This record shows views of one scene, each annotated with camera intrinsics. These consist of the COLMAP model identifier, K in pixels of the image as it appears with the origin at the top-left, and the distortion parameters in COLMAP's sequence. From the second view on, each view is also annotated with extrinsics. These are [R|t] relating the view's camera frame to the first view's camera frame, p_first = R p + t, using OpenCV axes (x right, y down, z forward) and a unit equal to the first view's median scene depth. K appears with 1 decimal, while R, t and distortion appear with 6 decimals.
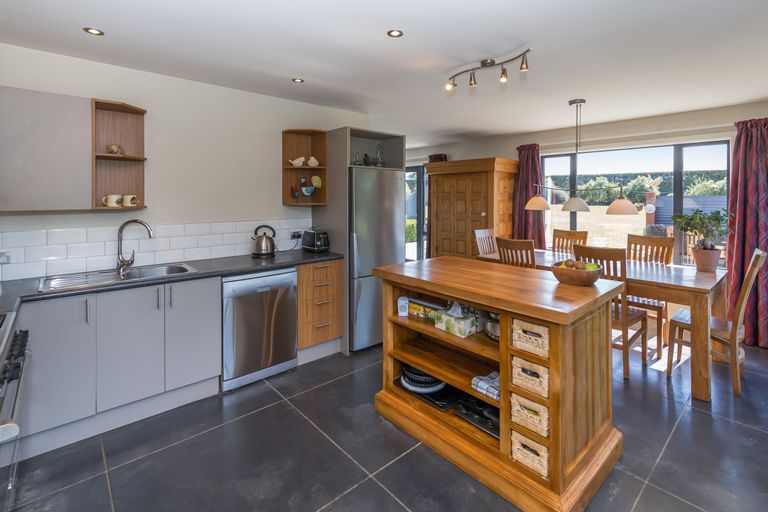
lens RADIAL K [[367.1, 0, 388.0], [0, 367.1, 195.4], [0, 0, 1]] dist [0.001608, -0.000090]
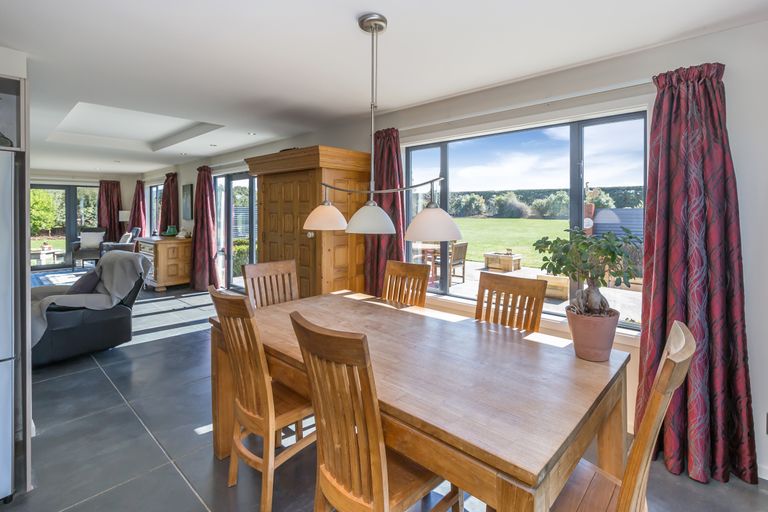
lens RADIAL K [[365.4, 0, 402.9], [0, 365.4, 211.7], [0, 0, 1]] dist [-0.012558, 0.001336]
pose [[0.993861, -0.002776, 0.110599, 0.489283], [0.002051, 0.999976, 0.006667, 0.009540], [-0.110615, -0.006399, 0.993843, 0.475870]]
